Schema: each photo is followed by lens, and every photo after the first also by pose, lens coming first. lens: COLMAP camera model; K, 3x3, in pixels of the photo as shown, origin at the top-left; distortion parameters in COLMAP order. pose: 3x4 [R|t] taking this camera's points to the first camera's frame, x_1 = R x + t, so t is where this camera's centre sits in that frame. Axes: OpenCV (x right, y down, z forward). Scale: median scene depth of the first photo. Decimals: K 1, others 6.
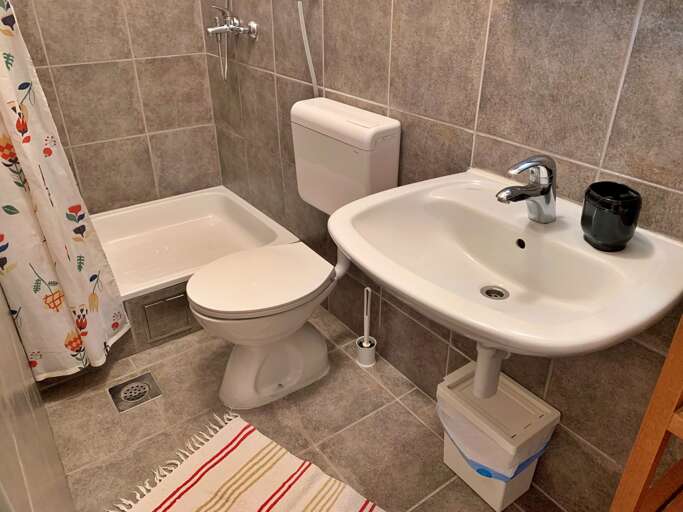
lens RADIAL K [[516.1, 0, 343.8], [0, 516.1, 255.6], [0, 0, 1]] dist [0.021887, -0.023285]
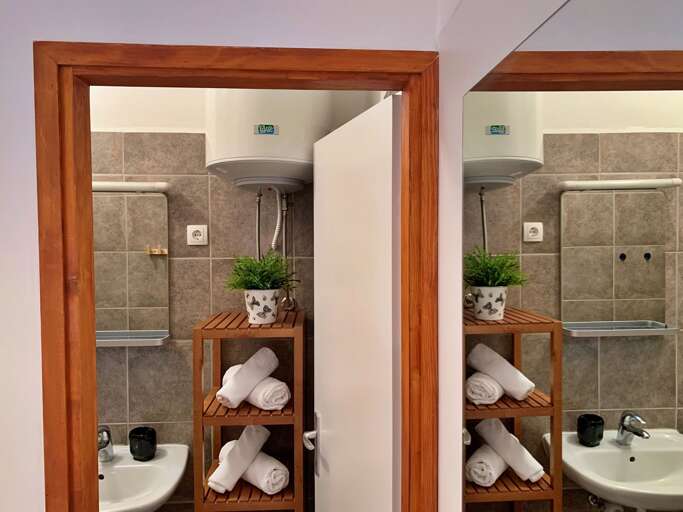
lens RADIAL K [[516.1, 0, 343.3], [0, 516.1, 254.6], [0, 0, 1]] dist [0.021887, -0.023285]
pose [[0.546887, -0.036939, 0.836391, -0.719620], [0.414966, 0.879633, -0.232483, 0.068602], [-0.727130, 0.474216, 0.496388, -0.921789]]
